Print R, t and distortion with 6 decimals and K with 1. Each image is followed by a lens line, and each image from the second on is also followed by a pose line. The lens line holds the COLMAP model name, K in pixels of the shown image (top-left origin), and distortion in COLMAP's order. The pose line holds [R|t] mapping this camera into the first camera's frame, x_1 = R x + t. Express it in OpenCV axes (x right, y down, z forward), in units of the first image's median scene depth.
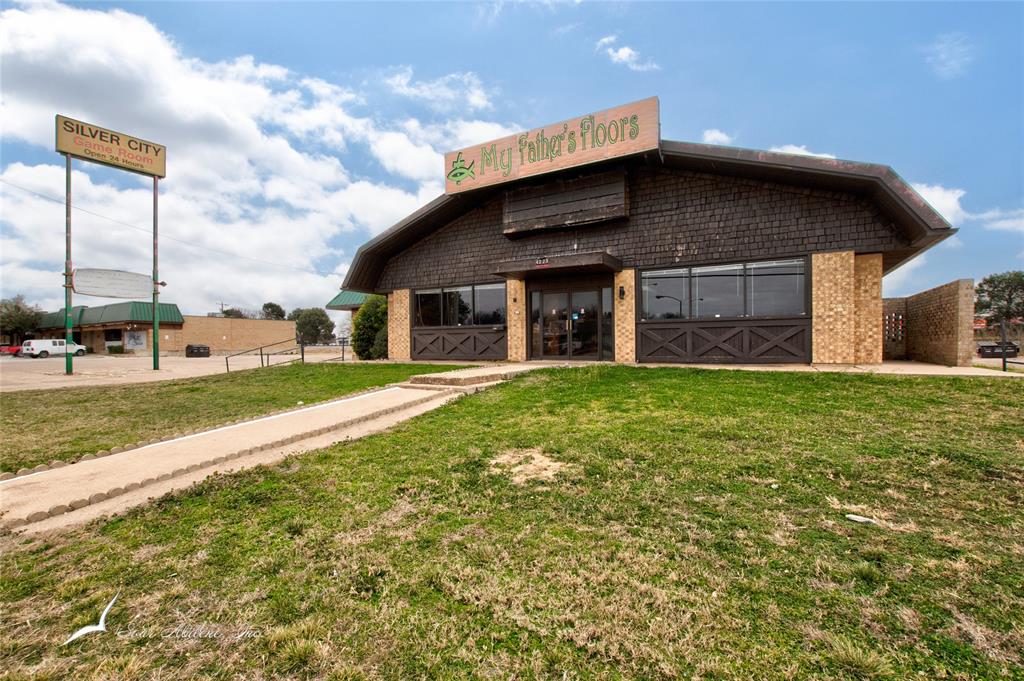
lens RADIAL K [[457.7, 0, 513.2], [0, 457.7, 345.8], [0, 0, 1]] dist [-0.001242, -0.000091]
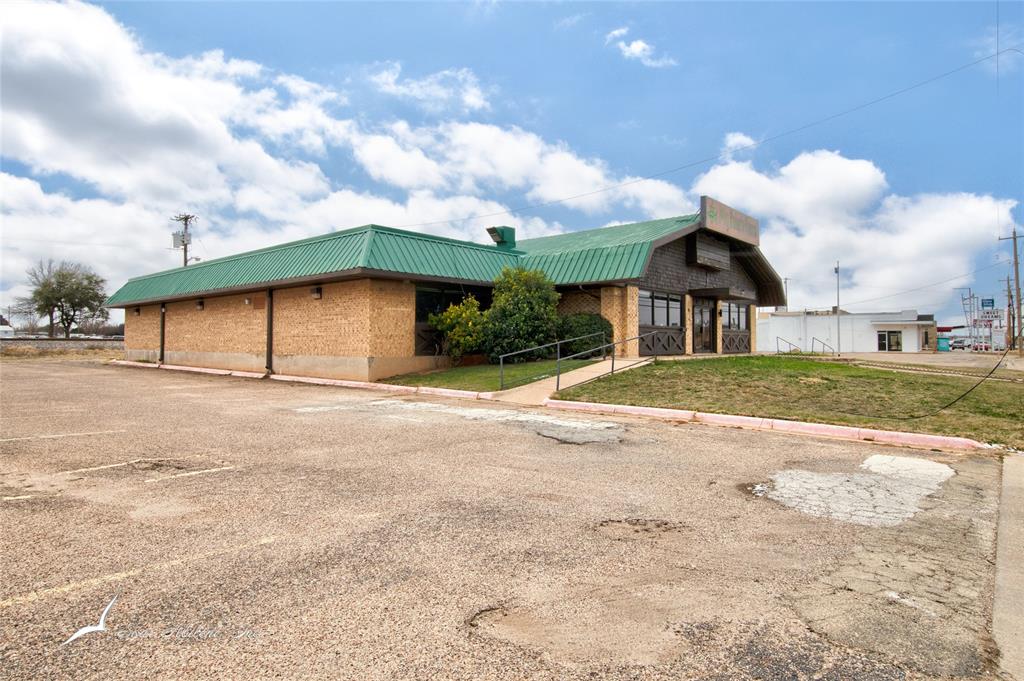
lens RADIAL K [[570.7, 0, 512.0], [0, 570.7, 340.5], [0, 0, 1]] dist [-0.000991, -0.000302]
pose [[0.200270, 0.007148, 0.979715, -1.785541], [-0.006890, 0.999959, -0.005887, 0.005274], [-0.979717, -0.005571, 0.200311, 1.179509]]
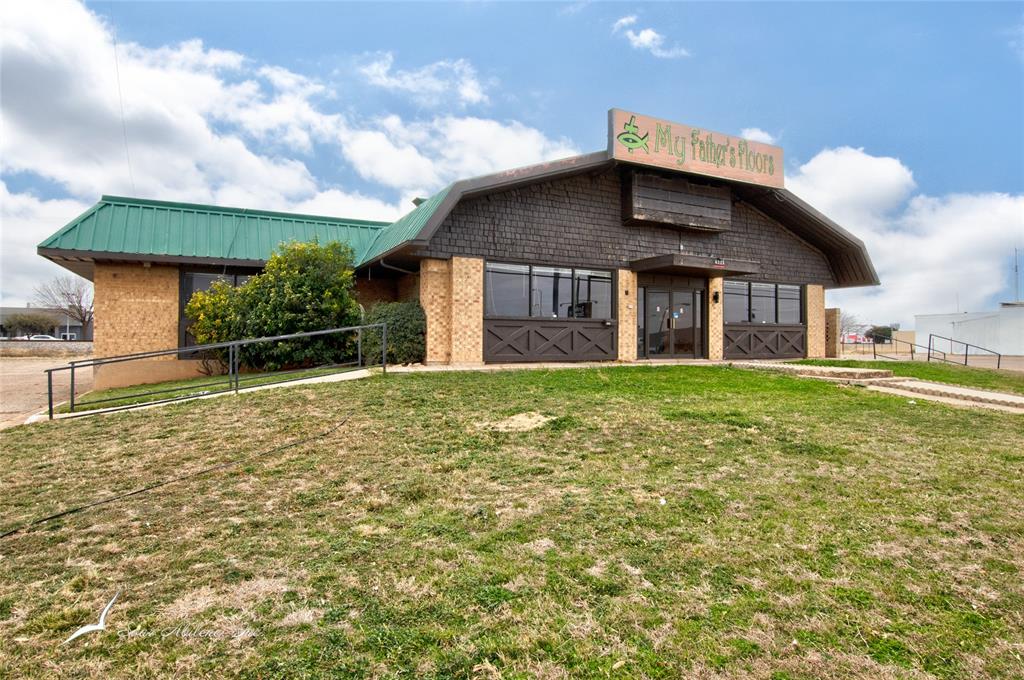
lens RADIAL K [[583.4, 0, 512.4], [0, 583.4, 333.7], [0, 0, 1]] dist [0.001357, 0.000591]
pose [[0.528657, 0.023105, 0.848521, -1.086491], [-0.004037, 0.999687, -0.024706, 0.009242], [-0.848826, 0.009636, 0.528585, 0.589617]]
